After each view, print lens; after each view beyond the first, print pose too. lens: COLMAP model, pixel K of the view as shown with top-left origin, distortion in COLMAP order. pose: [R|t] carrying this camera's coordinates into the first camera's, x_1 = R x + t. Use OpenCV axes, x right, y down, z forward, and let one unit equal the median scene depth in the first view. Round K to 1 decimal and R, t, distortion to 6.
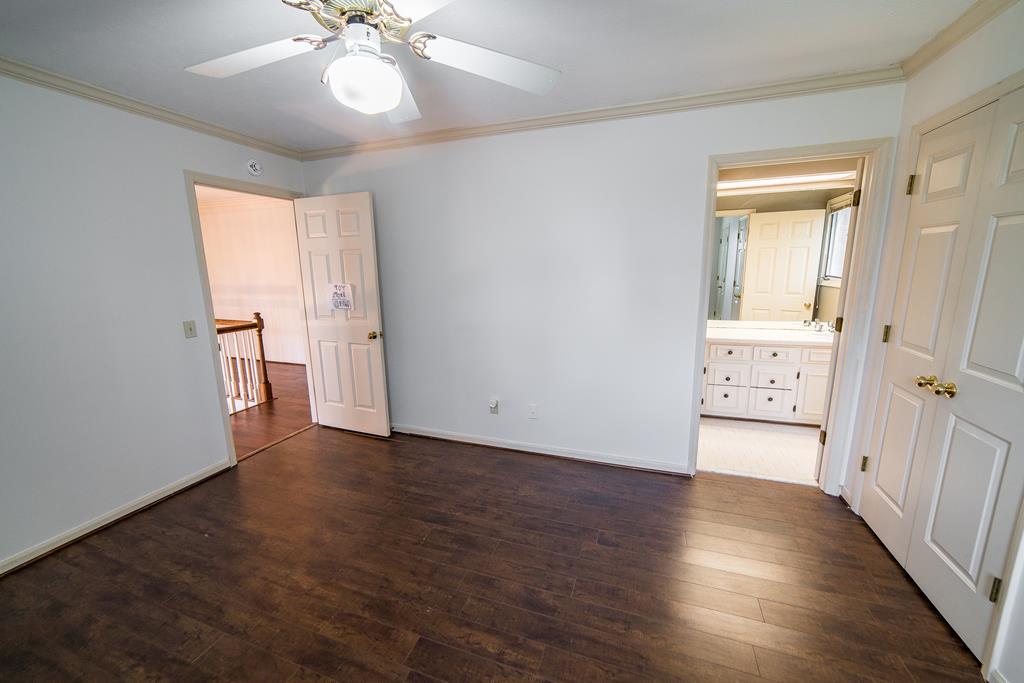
lens RADIAL K [[396.4, 0, 515.3], [0, 396.4, 338.9], [0, 0, 1]] dist [-0.002754, 0.000403]
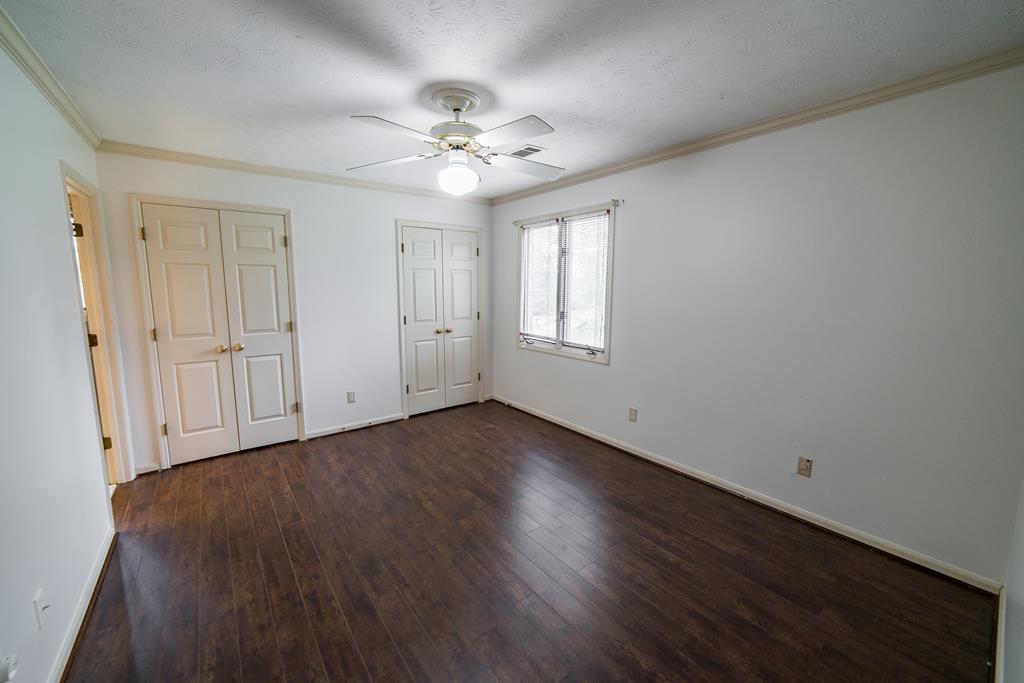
lens RADIAL K [[396.4, 0, 509.5], [0, 396.4, 340.8], [0, 0, 1]] dist [-0.002754, 0.000403]
pose [[-0.834653, -0.065074, 0.546918, -1.036171], [0.112808, 0.951747, 0.285398, -0.285027], [-0.539099, 0.299905, -0.787038, 1.629905]]
